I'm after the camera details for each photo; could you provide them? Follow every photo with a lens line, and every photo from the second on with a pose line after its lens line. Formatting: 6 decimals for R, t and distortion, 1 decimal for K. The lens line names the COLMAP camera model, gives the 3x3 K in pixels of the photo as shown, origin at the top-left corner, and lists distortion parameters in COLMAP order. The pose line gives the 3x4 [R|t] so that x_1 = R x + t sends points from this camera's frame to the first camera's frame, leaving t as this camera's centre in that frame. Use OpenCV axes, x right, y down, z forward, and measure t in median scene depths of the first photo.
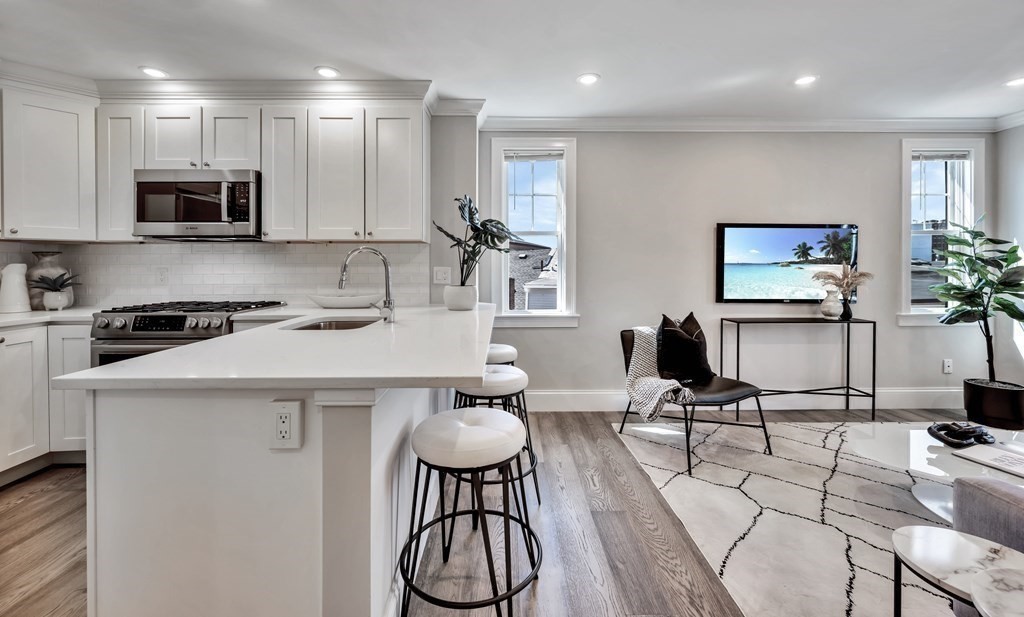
lens RADIAL K [[407.5, 0, 497.3], [0, 407.5, 266.4], [0, 0, 1]] dist [0.002283, 0.000387]
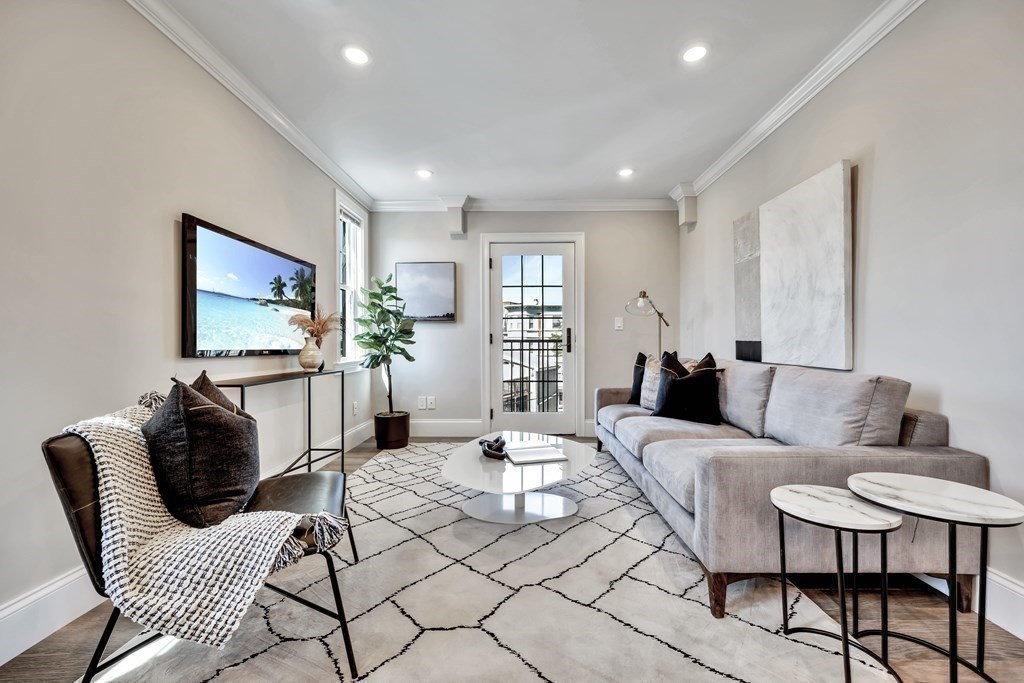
lens RADIAL K [[410.4, 0, 513.0], [0, 410.4, 350.9], [0, 0, 1]] dist [-0.000353, -0.000173]
pose [[-0.000482, -0.010951, 0.999940, -0.020481], [0.000834, 0.999940, 0.010952, 0.081008], [-1.000000, 0.000839, -0.000473, 0.621778]]
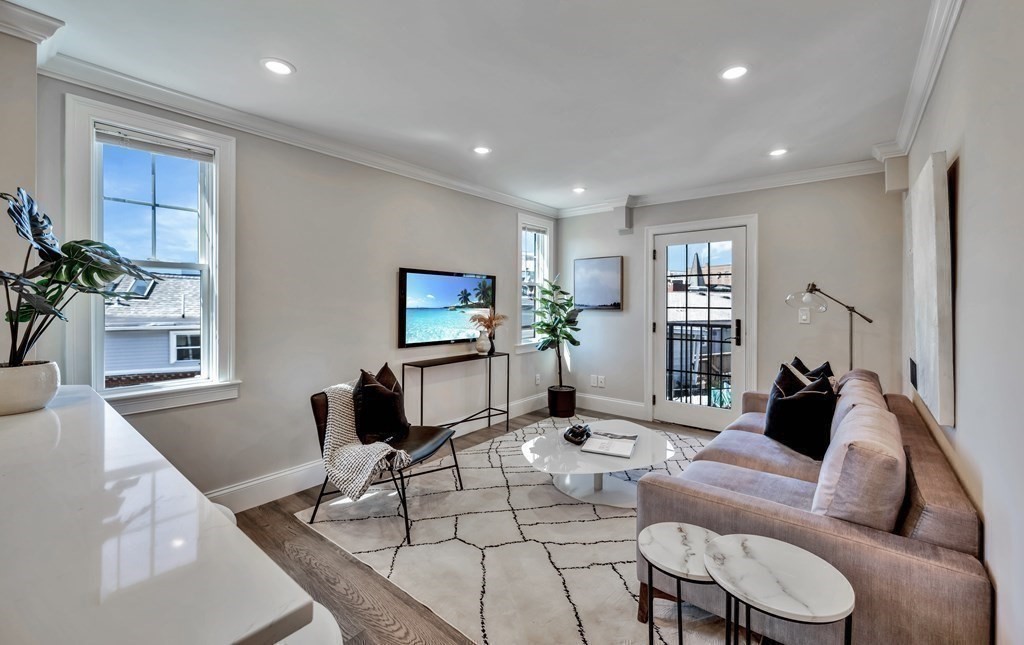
lens RADIAL K [[424.3, 0, 515.6], [0, 424.3, 301.4], [0, 0, 1]] dist [-0.003172, -0.000709]
pose [[0.627460, 0.000223, 0.778649, -0.094474], [-0.005839, 0.999973, 0.004418, -0.034411], [-0.778627, -0.007318, 0.627444, 0.158950]]
